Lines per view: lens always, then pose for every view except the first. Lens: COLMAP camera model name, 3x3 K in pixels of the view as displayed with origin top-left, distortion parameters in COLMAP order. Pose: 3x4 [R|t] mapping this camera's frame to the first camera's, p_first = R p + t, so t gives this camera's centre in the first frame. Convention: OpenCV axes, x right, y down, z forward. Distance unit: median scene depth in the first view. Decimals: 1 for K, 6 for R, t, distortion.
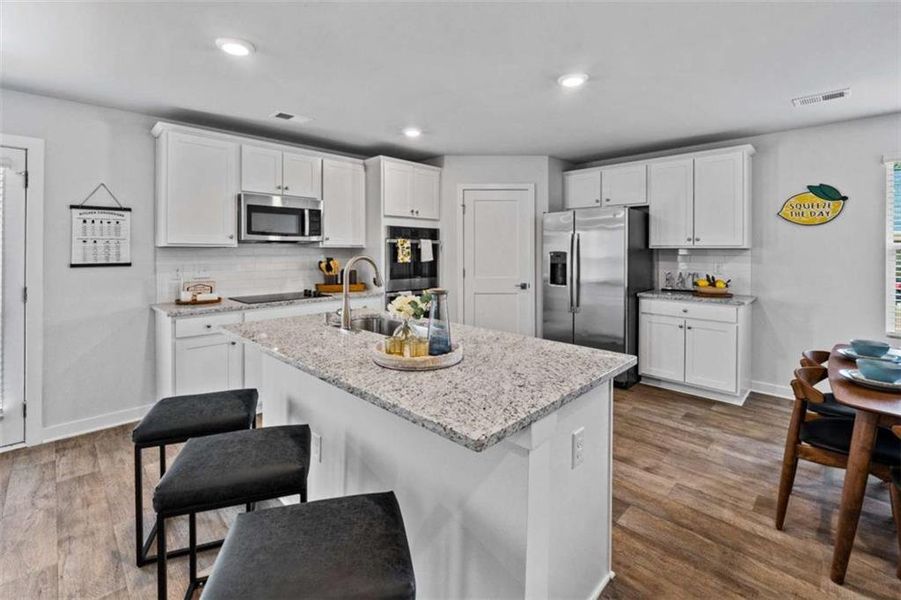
lens RADIAL K [[408.3, 0, 447.7], [0, 408.3, 251.4], [0, 0, 1]] dist [-0.004088, -0.000995]
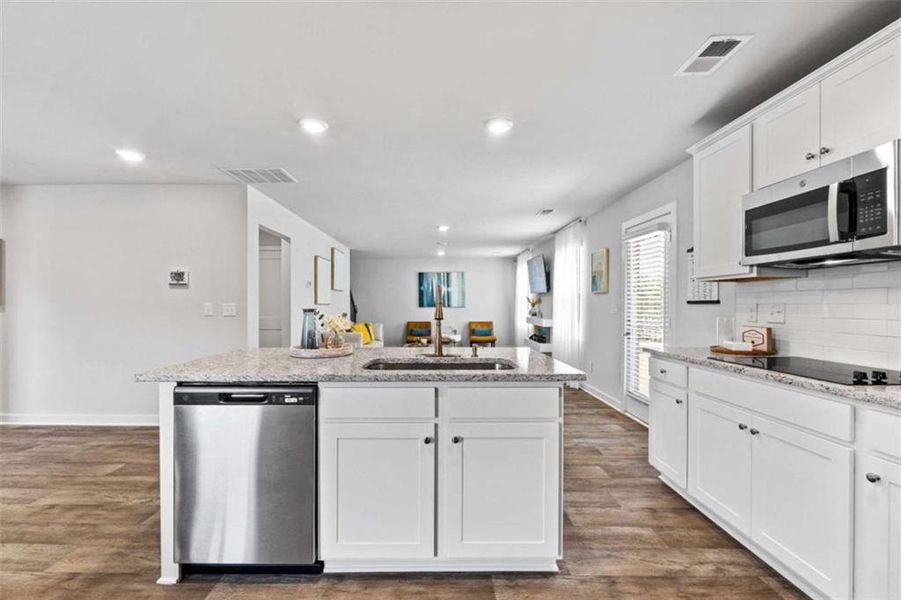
lens RADIAL K [[388.5, 0, 442.9], [0, 388.5, 299.7], [0, 0, 1]] dist [-0.013087, 0.001468]
pose [[-0.709945, -0.008024, -0.704211, 0.265116], [-0.001241, 0.999948, -0.010143, 0.031372], [0.704256, -0.006327, -0.709918, 1.007054]]
